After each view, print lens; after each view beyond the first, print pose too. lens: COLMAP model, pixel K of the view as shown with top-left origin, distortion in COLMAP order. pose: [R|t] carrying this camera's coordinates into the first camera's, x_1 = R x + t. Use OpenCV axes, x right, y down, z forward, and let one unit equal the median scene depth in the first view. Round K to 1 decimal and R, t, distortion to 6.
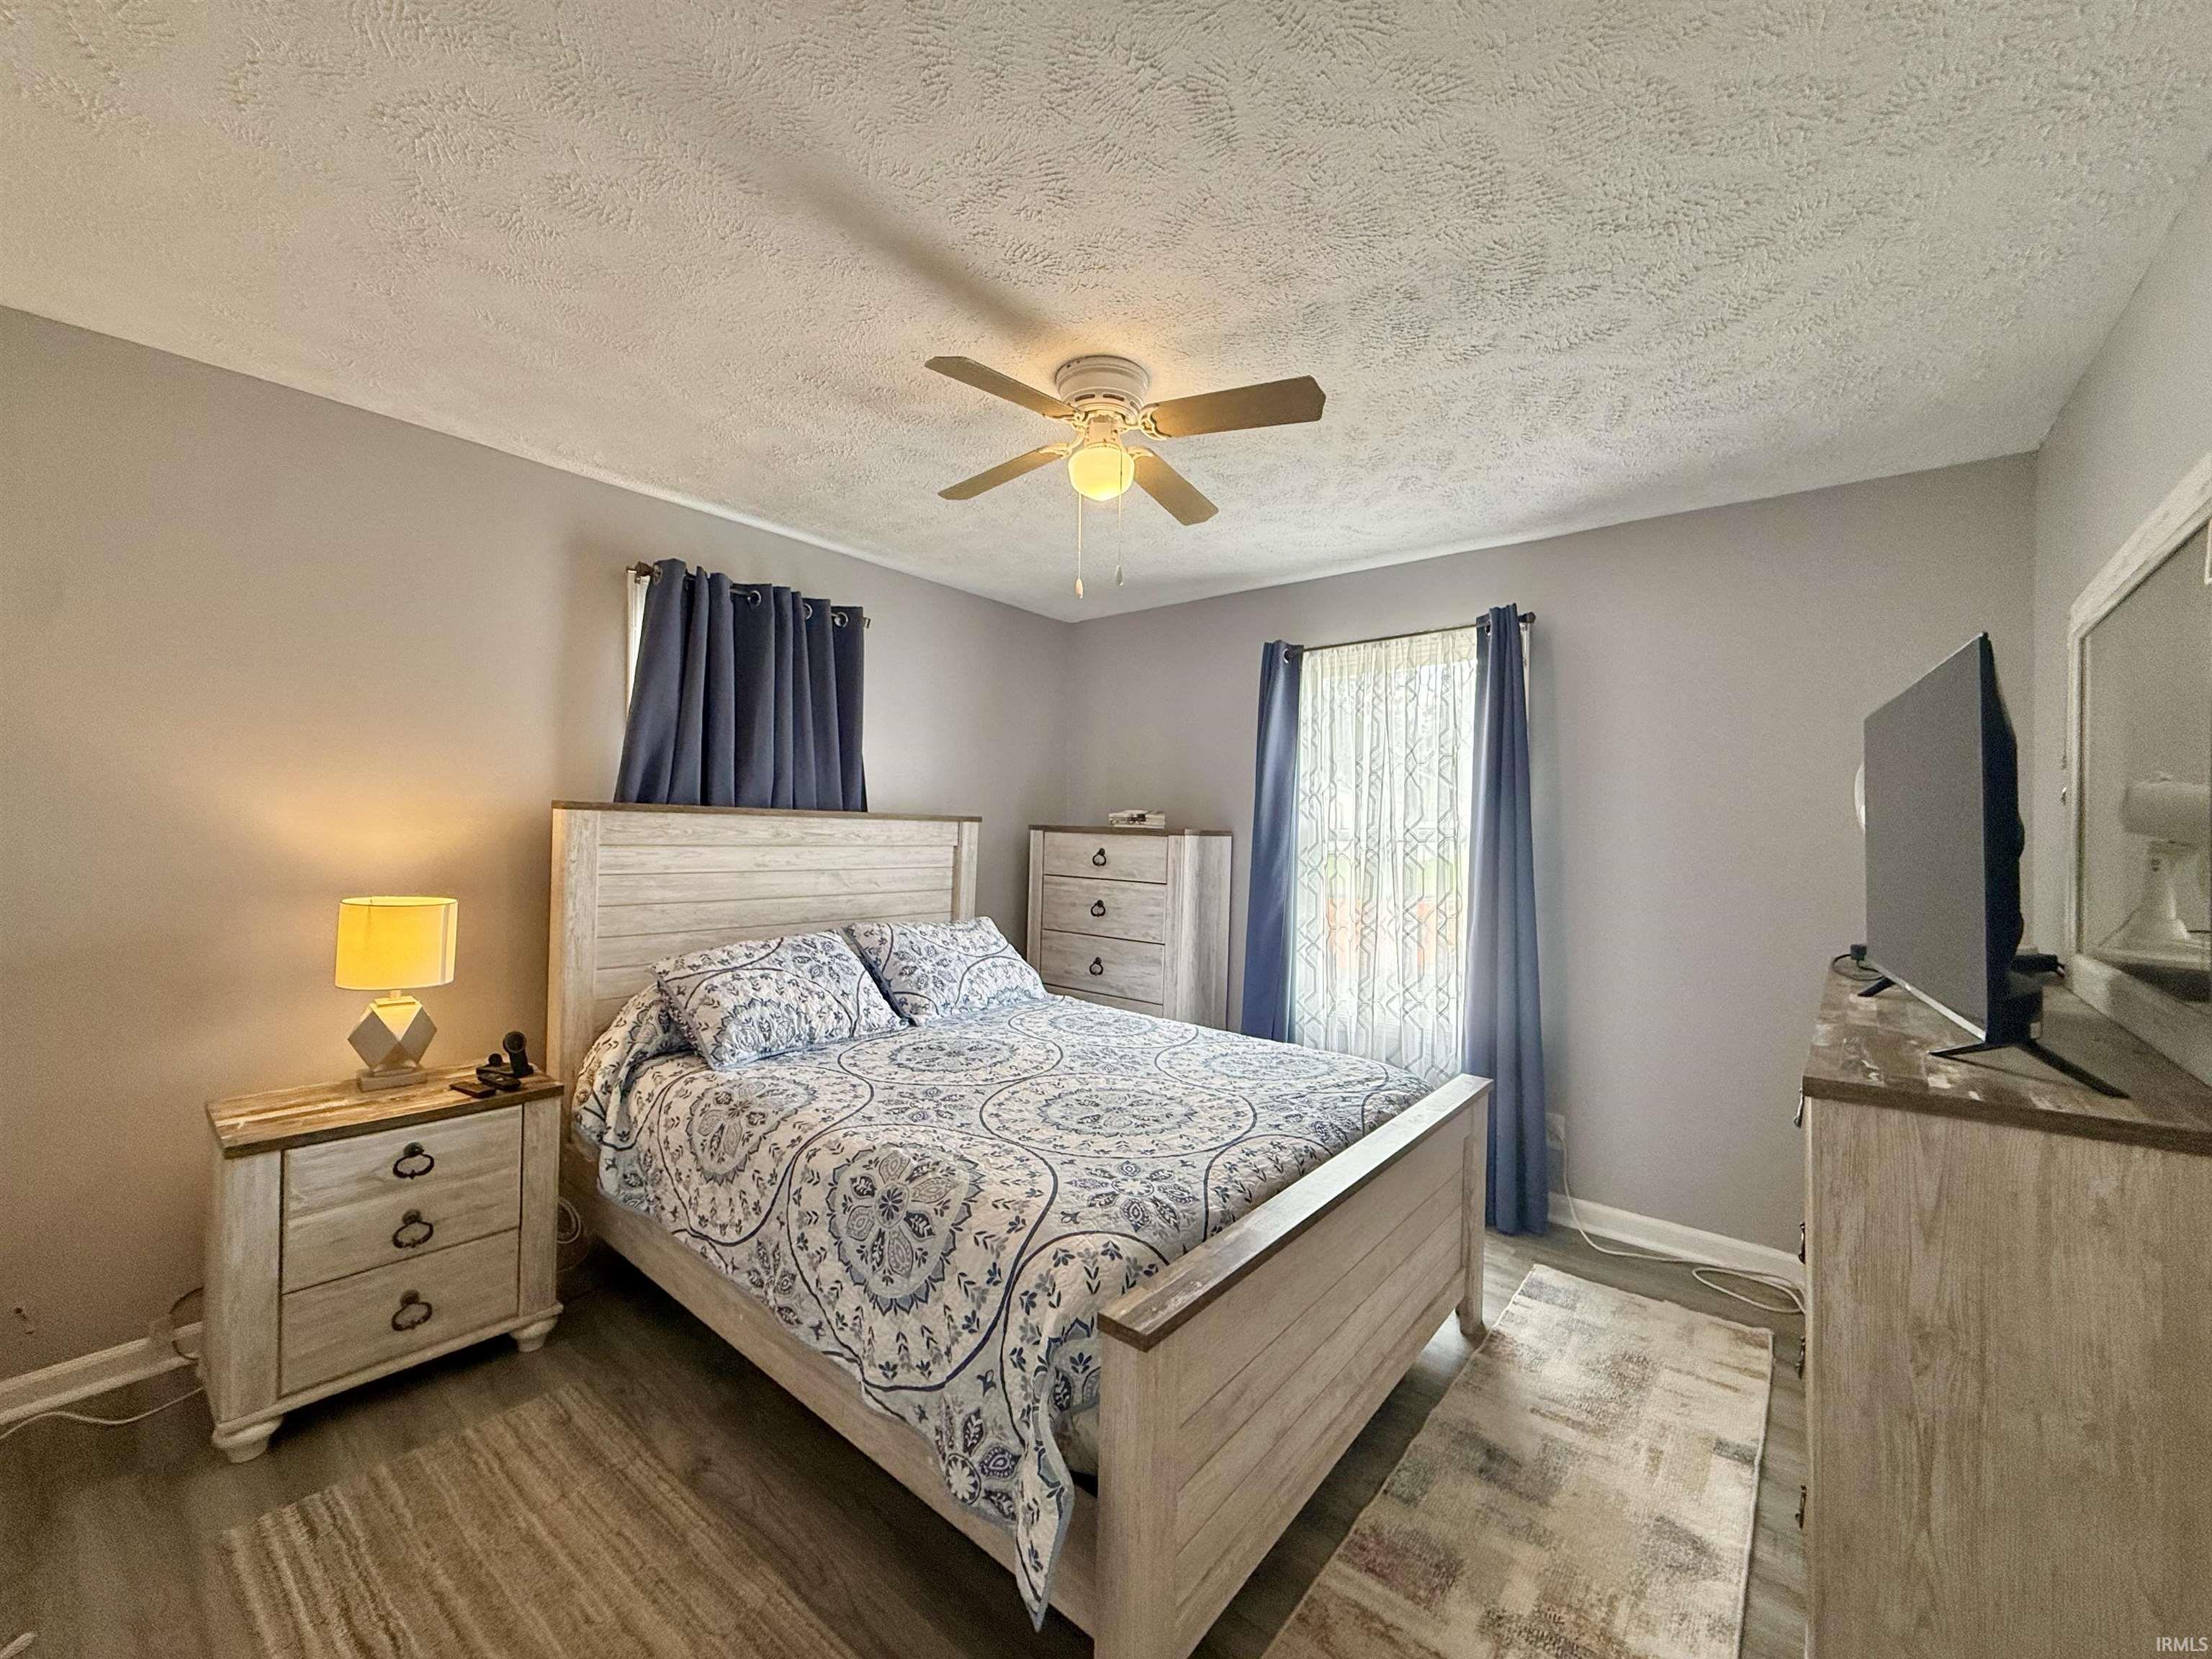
lens RADIAL K [[876.4, 0, 1100.1], [0, 876.4, 838.2], [0, 0, 1]] dist [0.000228, -0.000299]
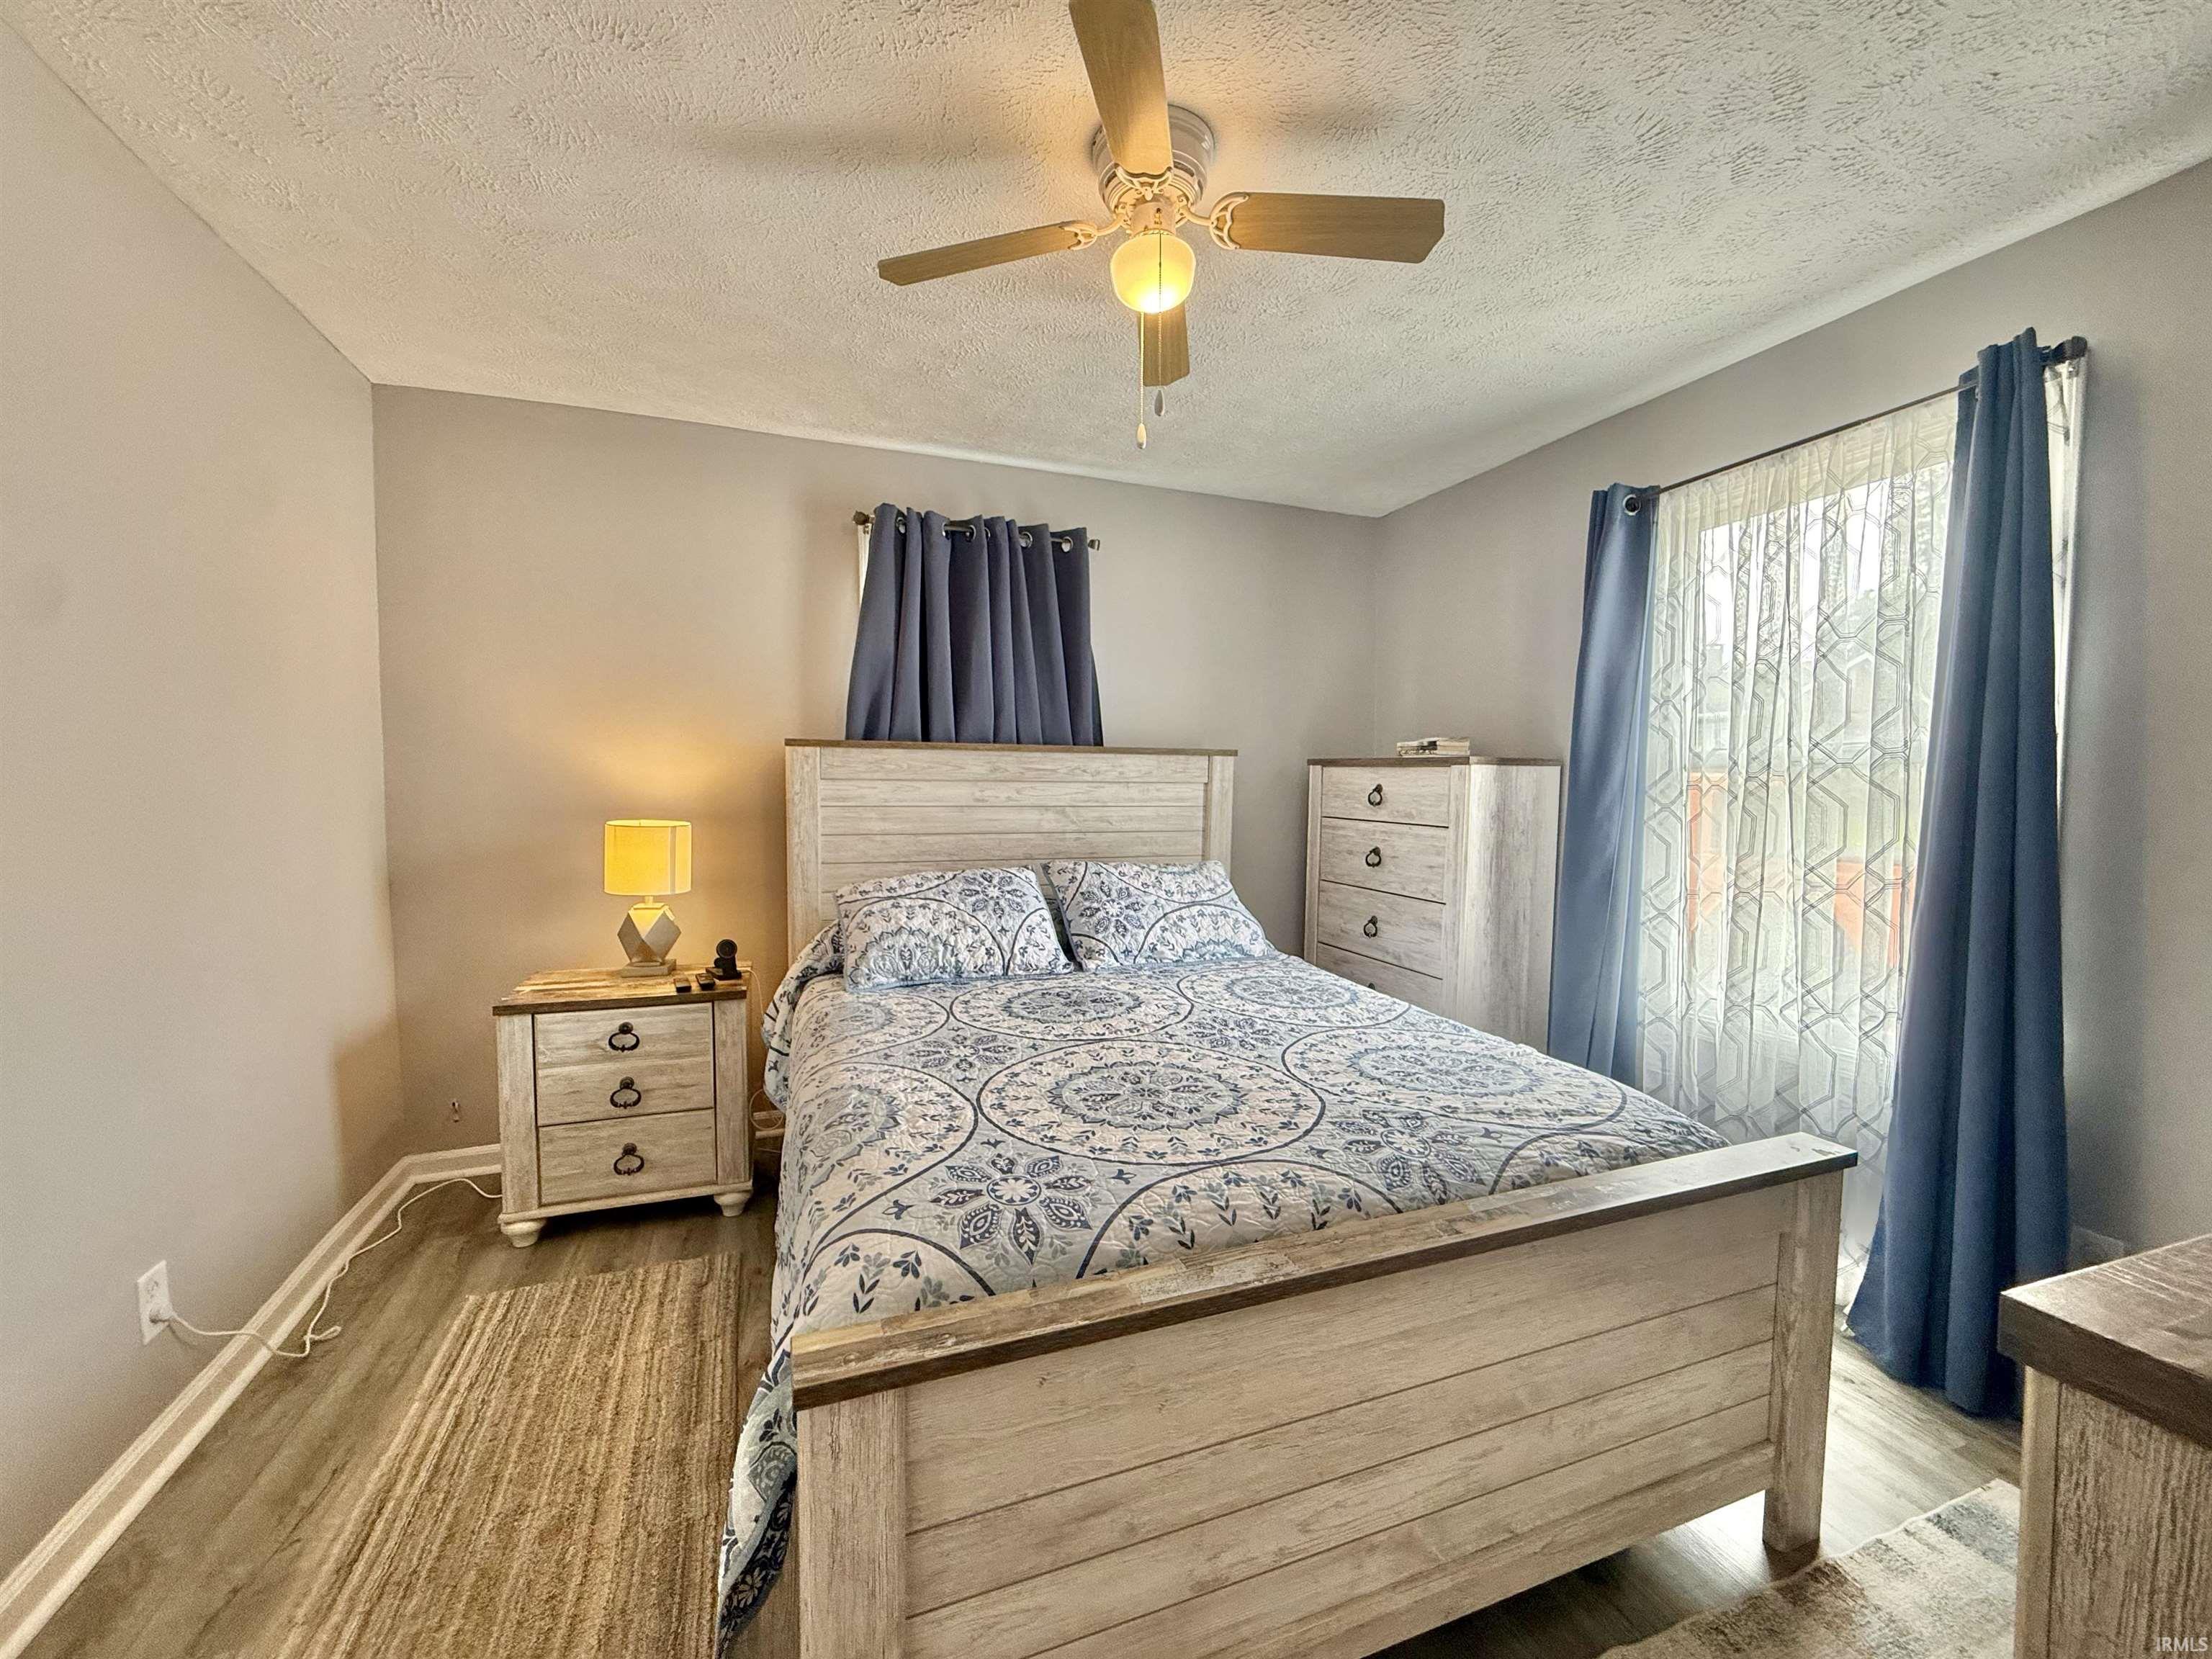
lens RADIAL K [[876.4, 0, 1100.1], [0, 876.4, 838.2], [0, 0, 1]] dist [0.000228, -0.000299]
pose [[0.863144, 0.018328, -0.504624, 0.296155], [0.005841, 0.998912, 0.046272, 0.034802], [0.504923, -0.042887, 0.862098, 0.241016]]
